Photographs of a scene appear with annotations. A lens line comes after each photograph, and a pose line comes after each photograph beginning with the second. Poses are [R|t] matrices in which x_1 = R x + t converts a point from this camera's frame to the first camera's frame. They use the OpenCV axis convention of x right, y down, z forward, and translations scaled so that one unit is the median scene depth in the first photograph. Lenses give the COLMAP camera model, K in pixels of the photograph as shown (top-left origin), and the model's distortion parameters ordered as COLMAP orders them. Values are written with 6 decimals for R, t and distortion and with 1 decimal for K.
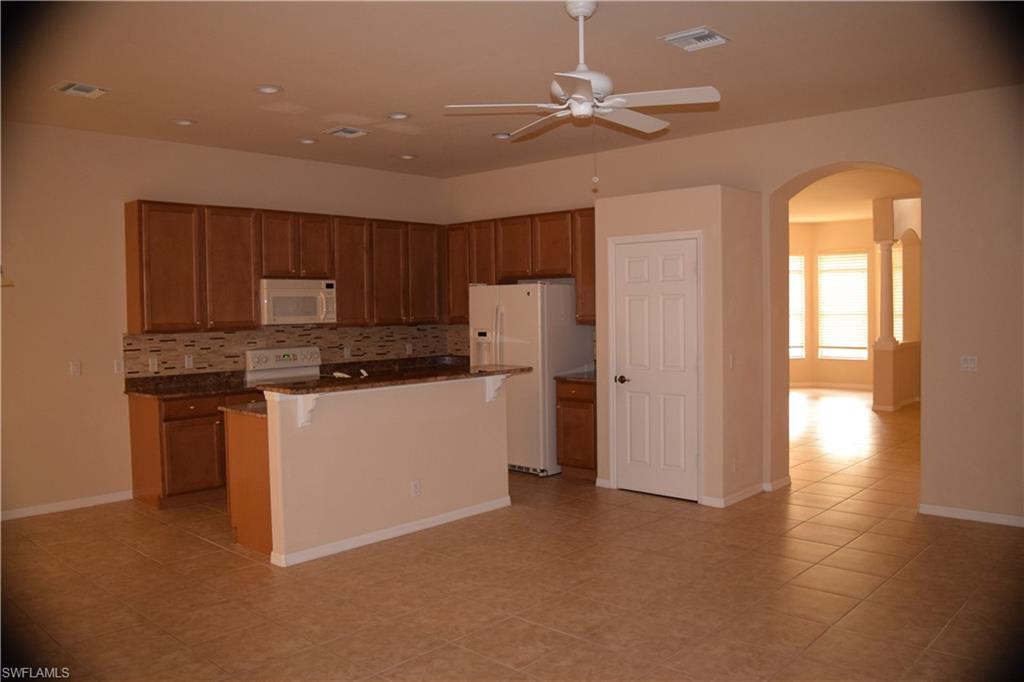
lens RADIAL K [[789.3, 0, 514.1], [0, 789.3, 339.8], [0, 0, 1]] dist [-0.077979, 0.005228]
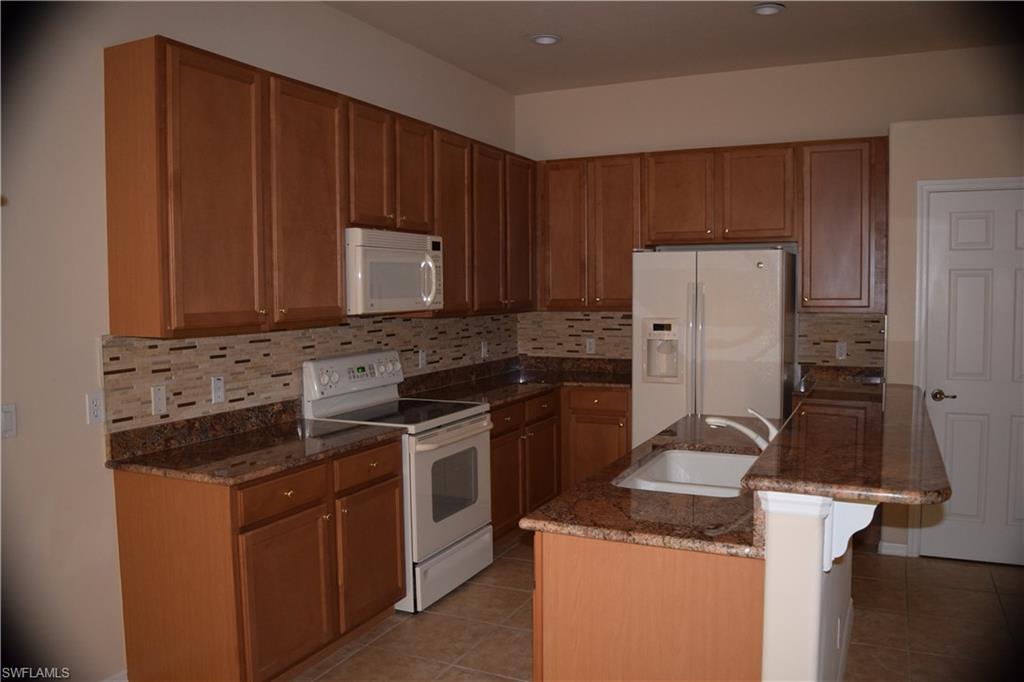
lens RADIAL K [[789.3, 0, 512.3], [0, 789.3, 338.1], [0, 0, 1]] dist [-0.077979, 0.005228]
pose [[0.952774, -0.011925, 0.303445, -0.374605], [0.005882, 0.999766, 0.020819, -0.013276], [-0.303622, -0.018051, 0.952621, 0.449893]]
